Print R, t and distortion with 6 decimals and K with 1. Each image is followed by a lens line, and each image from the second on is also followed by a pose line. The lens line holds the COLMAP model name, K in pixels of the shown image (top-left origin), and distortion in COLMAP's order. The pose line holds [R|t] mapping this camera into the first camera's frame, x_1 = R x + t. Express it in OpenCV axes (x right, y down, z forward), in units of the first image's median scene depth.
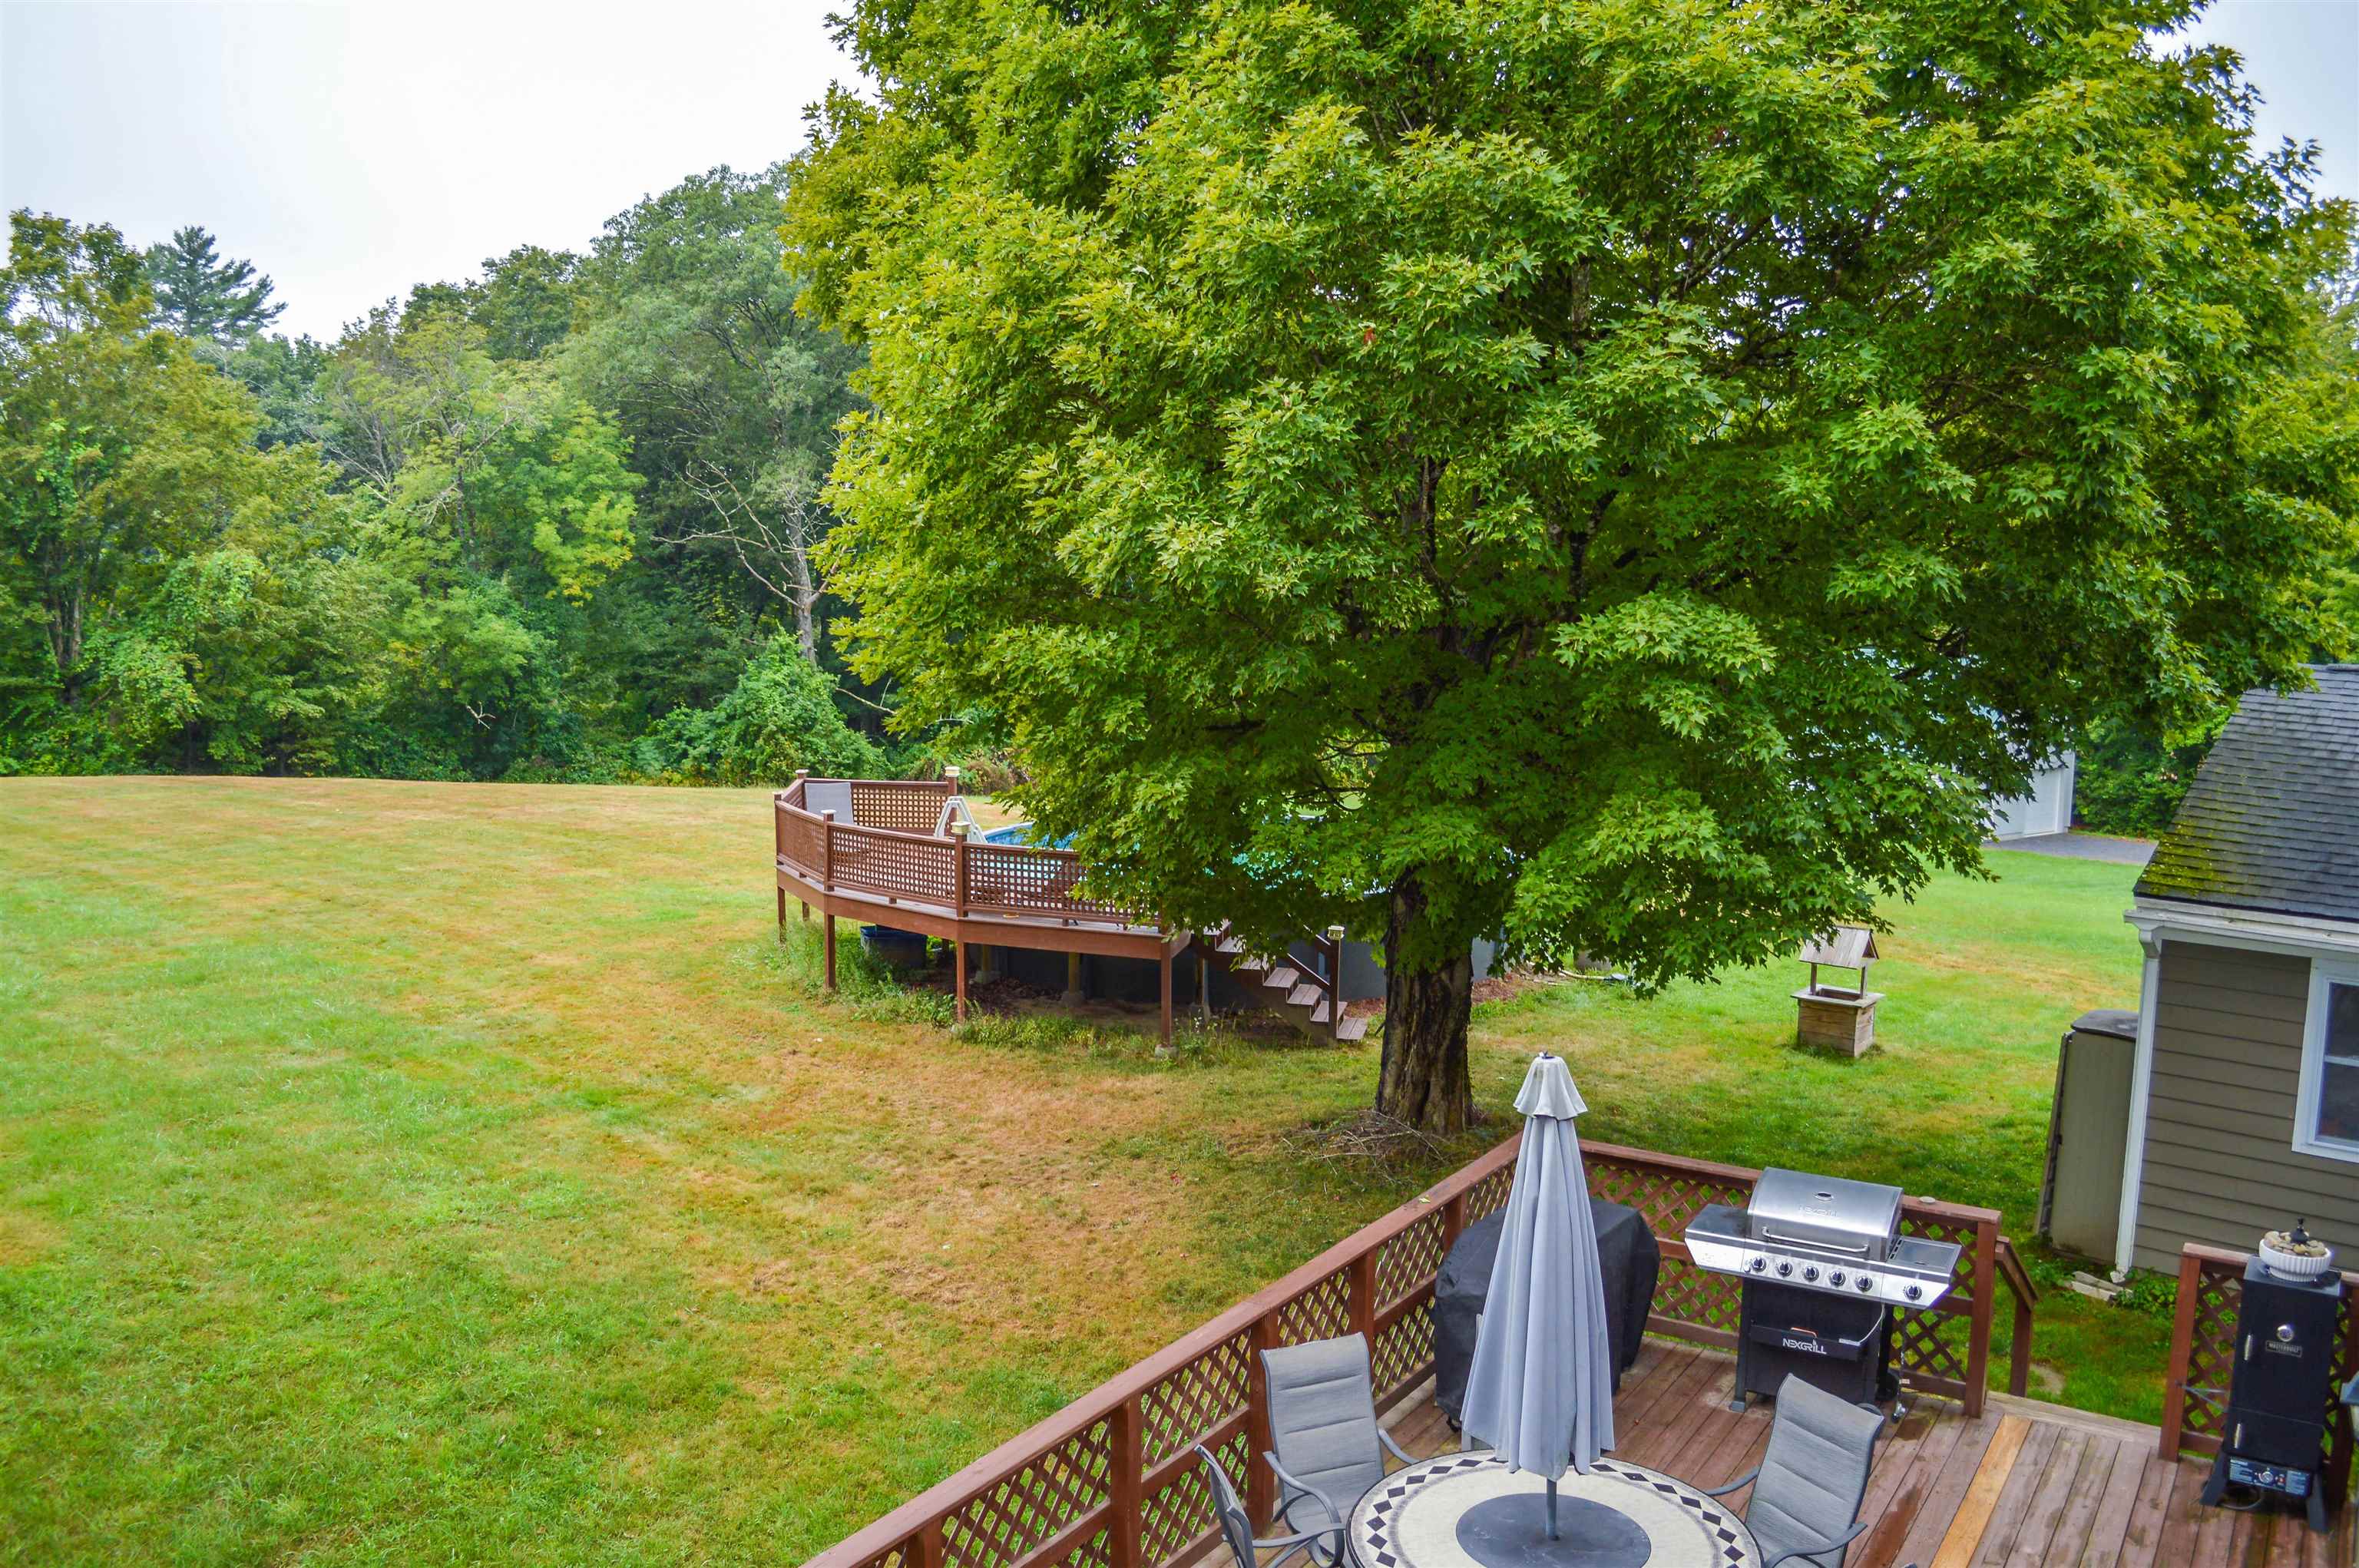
lens RADIAL K [[1982.1, 0, 1254.3], [0, 1982.1, 782.0], [0, 0, 1]] dist [-0.079340, 0.010356]
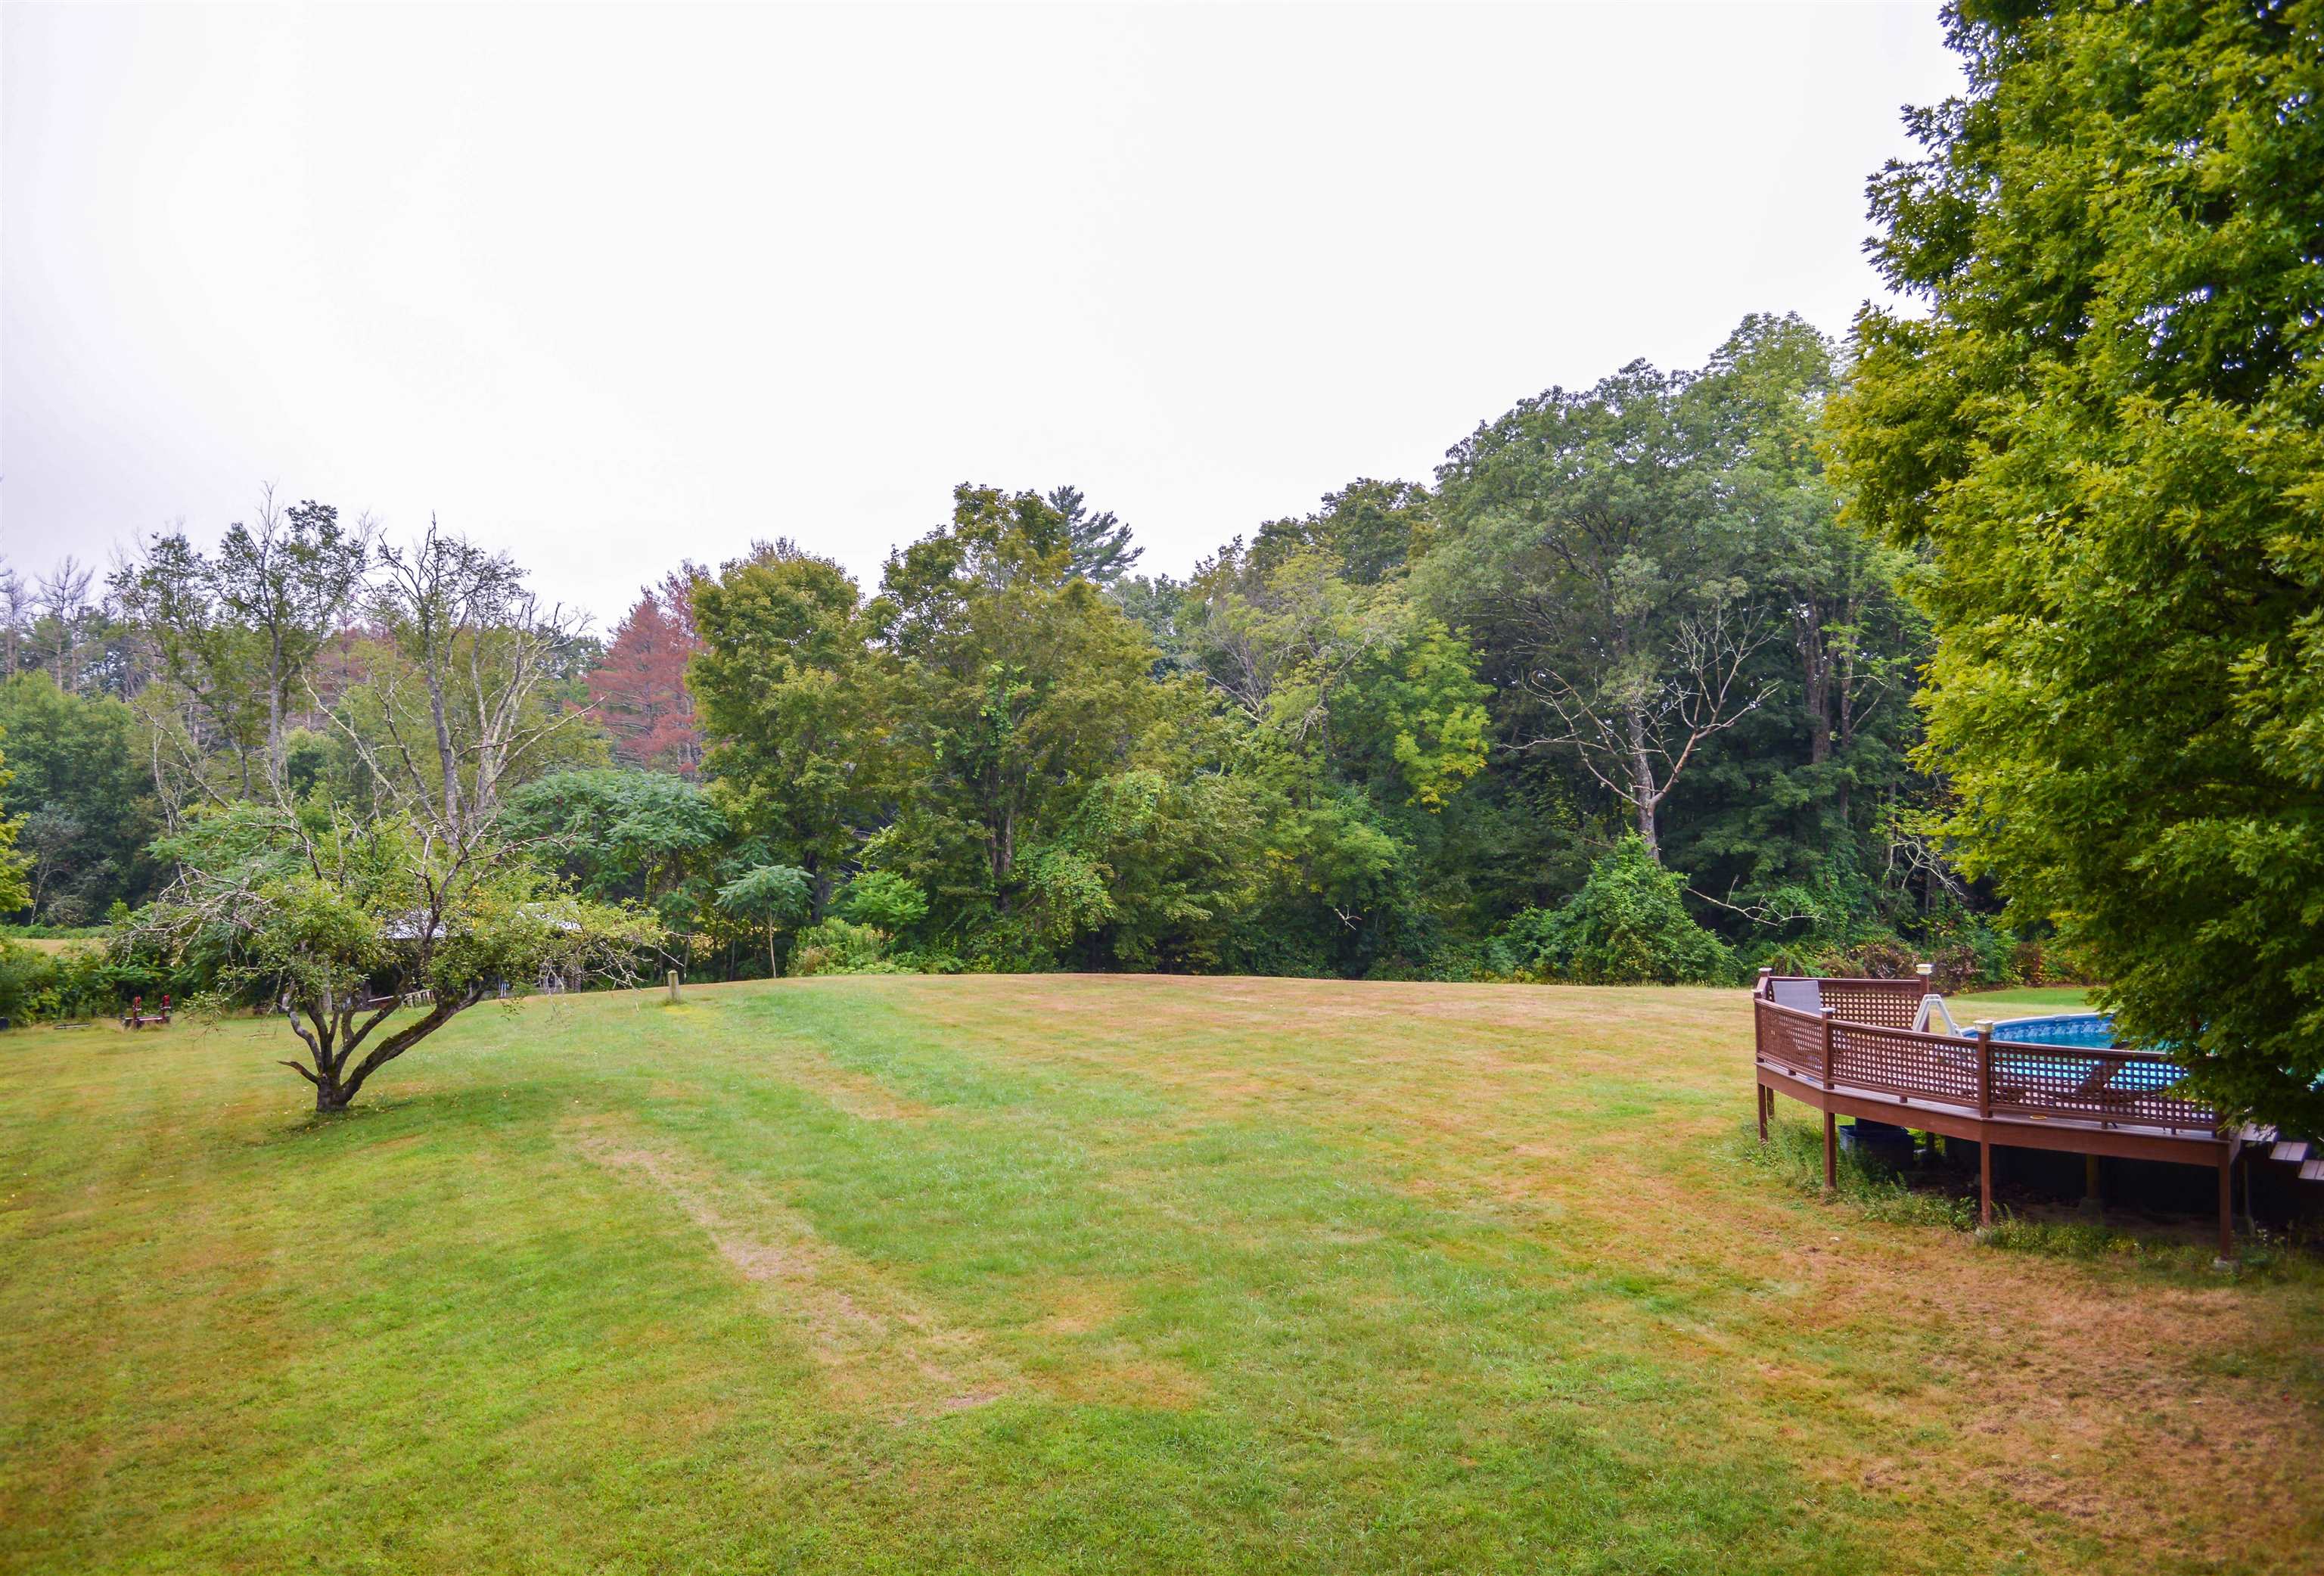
lens RADIAL K [[1979.9, 0, 1165.0], [0, 1979.9, 781.4], [0, 0, 1]] dist [-0.076000, 0.006543]
pose [[0.911068, -0.037834, -0.410515, -0.101708], [-0.003744, 0.994980, -0.100008, 0.000633], [0.412238, 0.092651, 0.906353, -0.051699]]
